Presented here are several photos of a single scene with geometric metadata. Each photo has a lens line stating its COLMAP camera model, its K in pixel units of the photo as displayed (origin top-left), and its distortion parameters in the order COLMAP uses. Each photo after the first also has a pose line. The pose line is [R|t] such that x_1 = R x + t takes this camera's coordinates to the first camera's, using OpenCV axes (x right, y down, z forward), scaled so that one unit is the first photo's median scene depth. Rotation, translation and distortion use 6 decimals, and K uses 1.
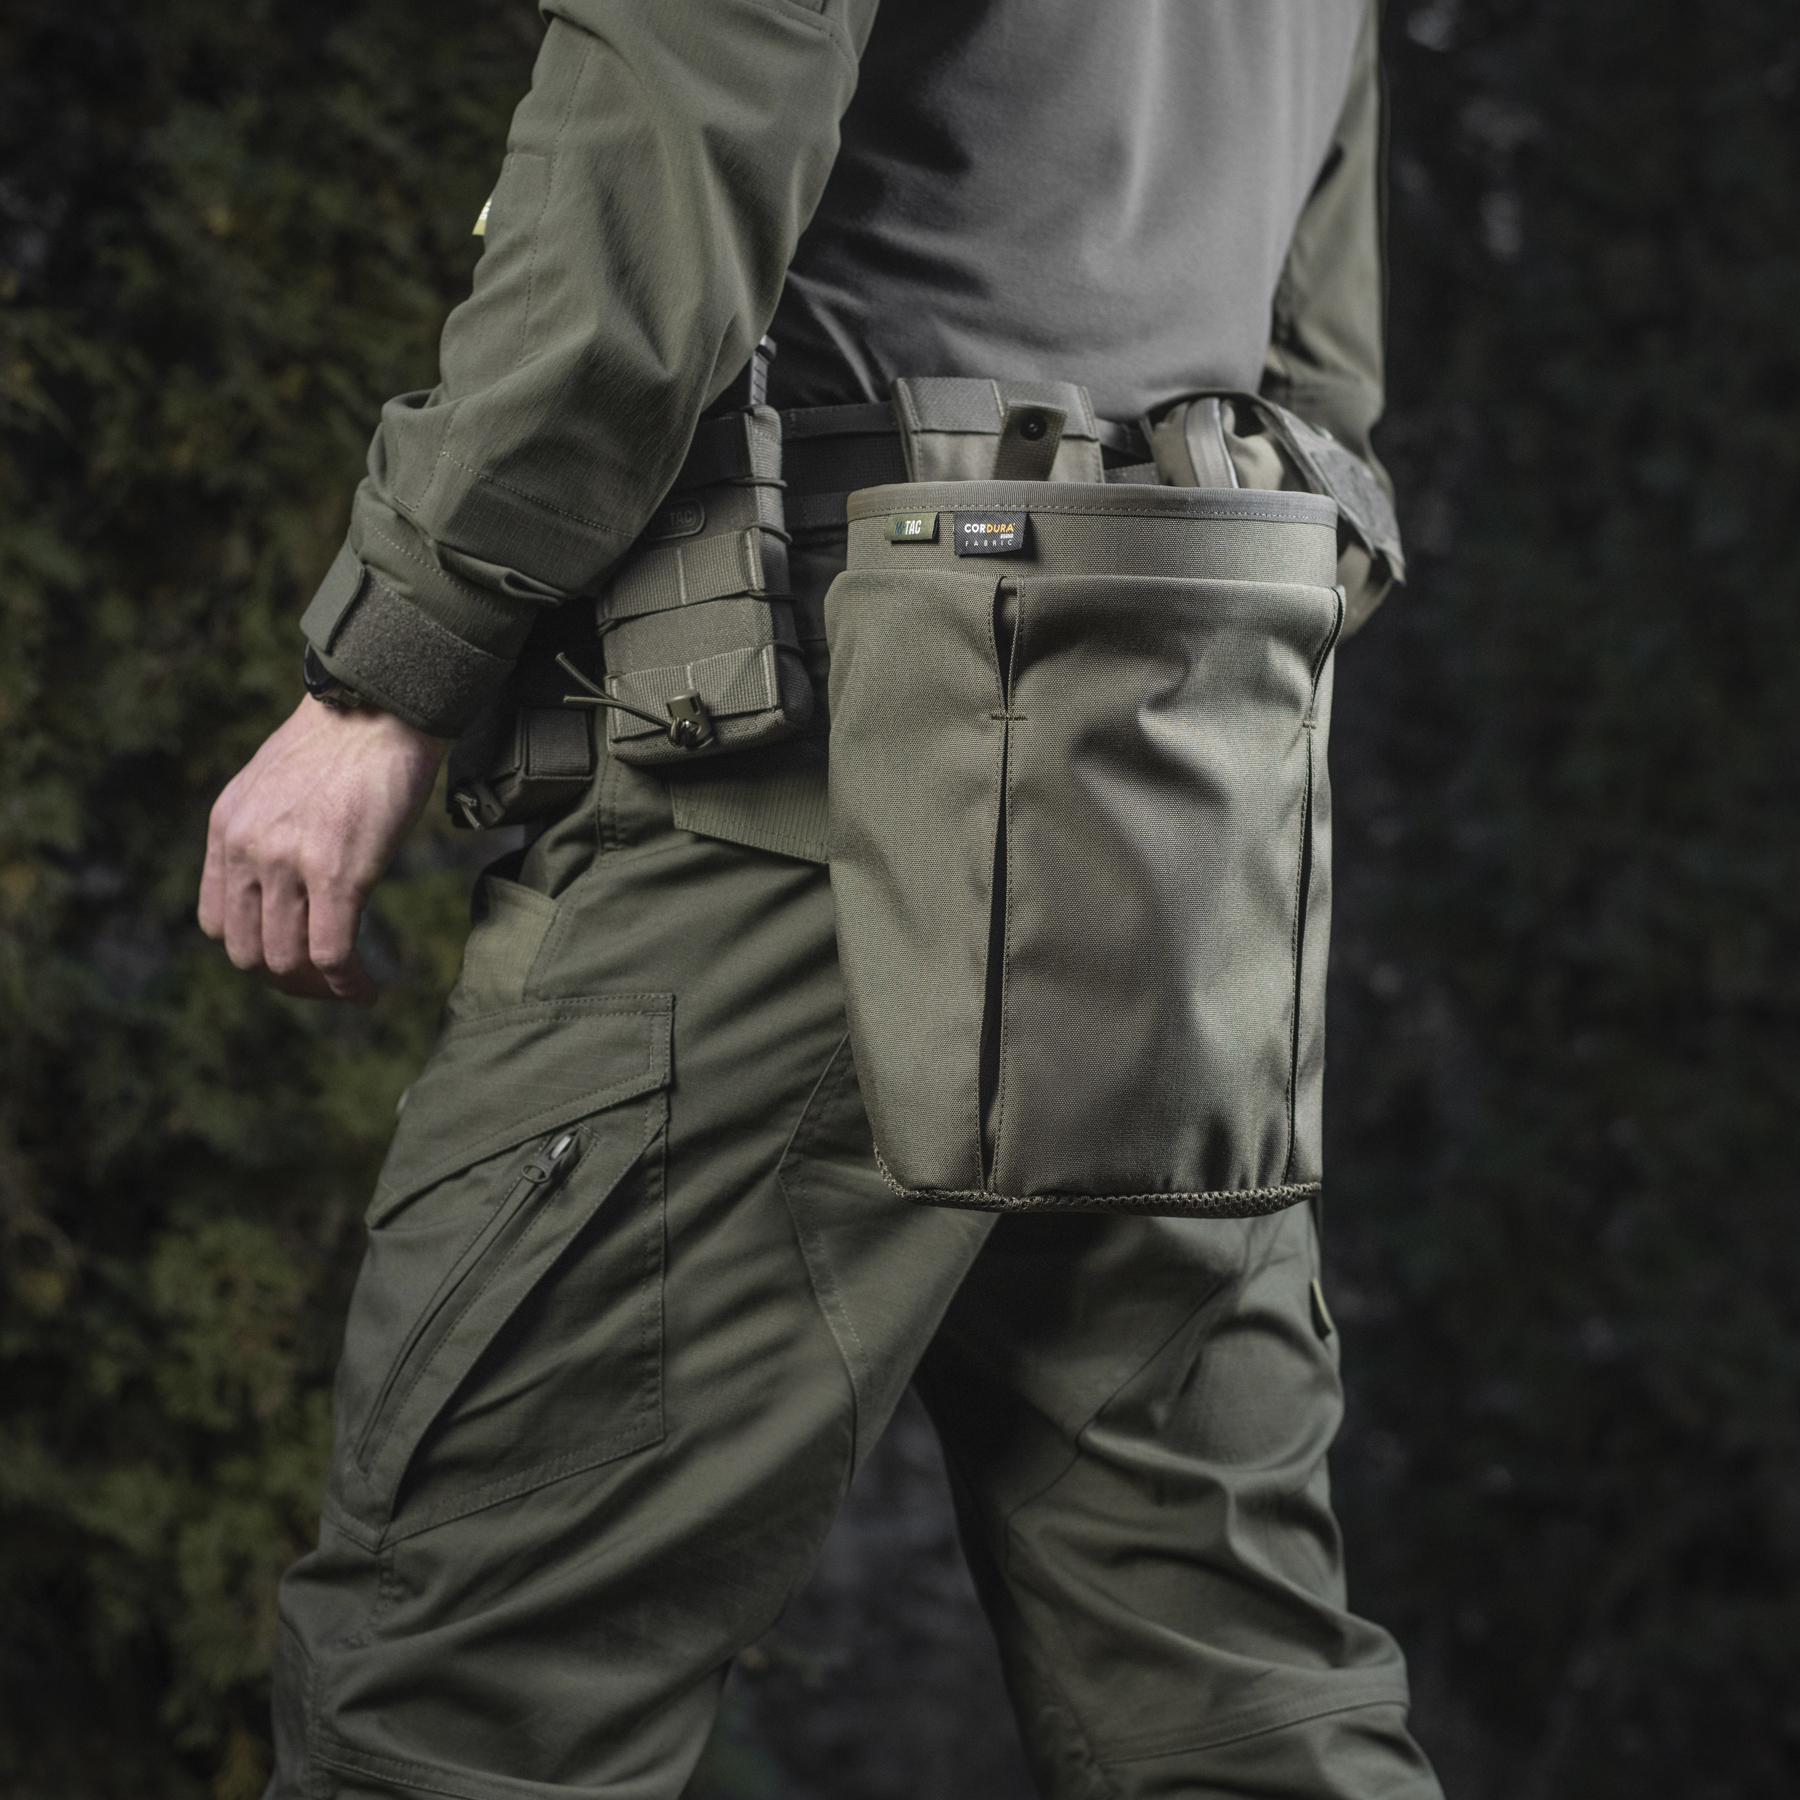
lens RADIAL K [[3907.7, 0, 900.0], [0, 3907.7, 900.0], [0, 0, 1]] dist [-0.081549, -0.316790]
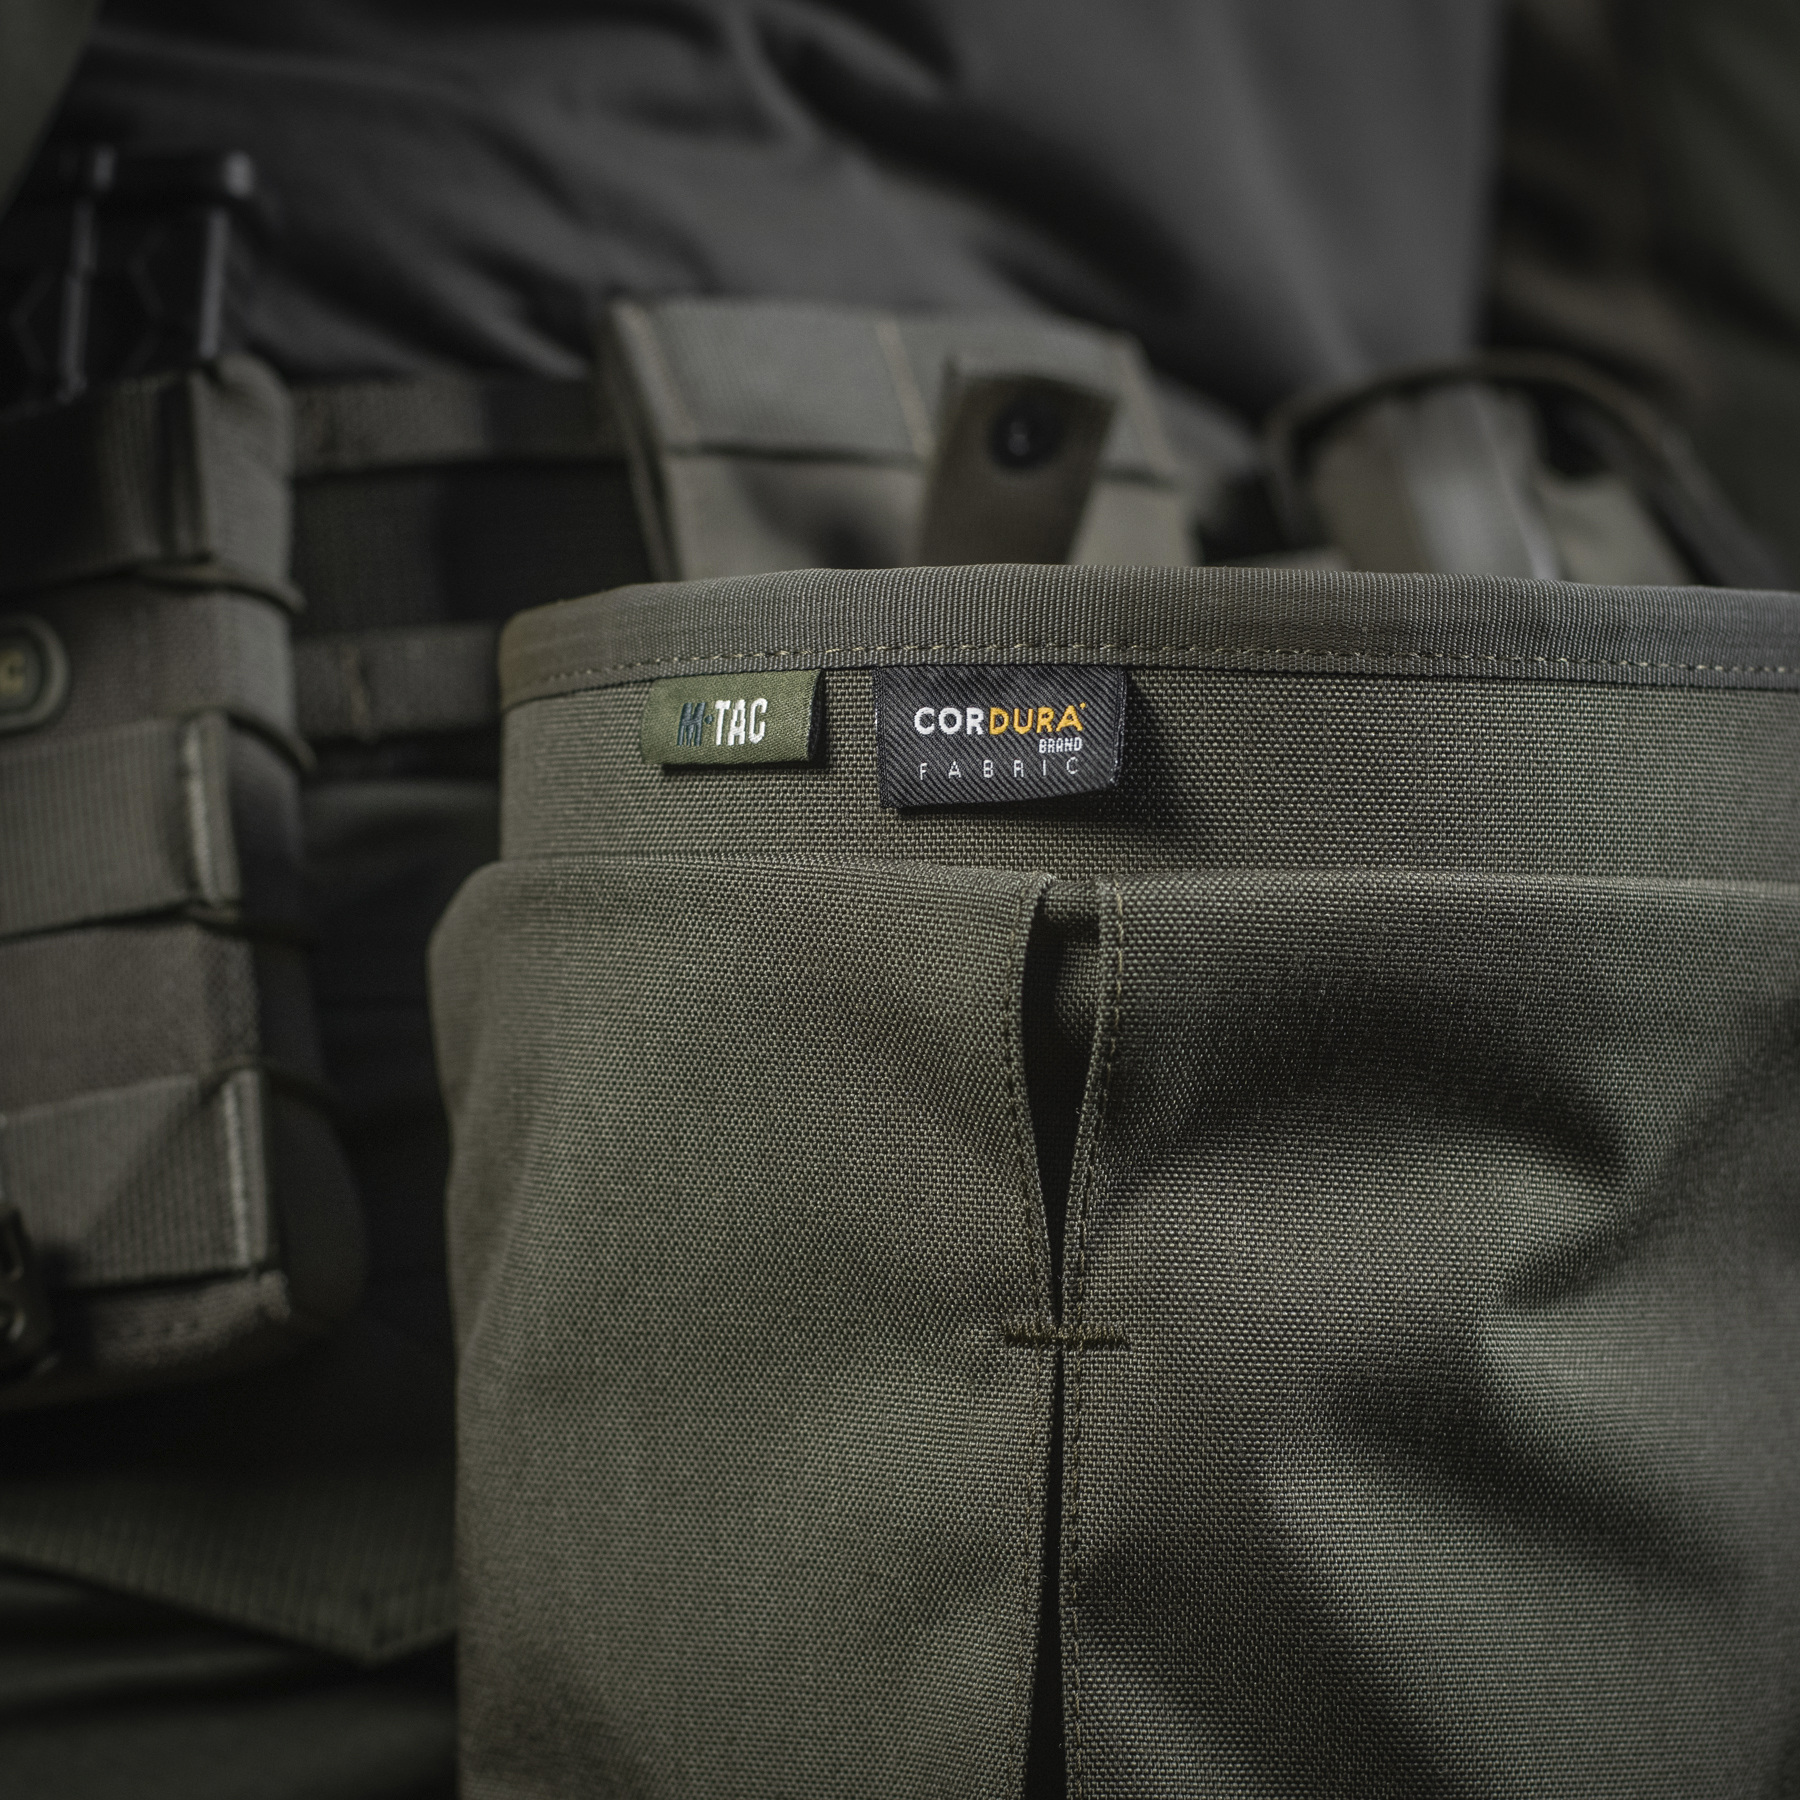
lens RADIAL K [[5344.7, 0, 900.0], [0, 5344.7, 900.0], [0, 0, 1]] dist [-0.111706, 0.637037]
pose [[0.994400, -0.006931, 0.105456, -0.028271], [0.014497, 0.997360, -0.071154, -0.050929], [-0.104685, 0.072284, 0.991875, 0.579843]]
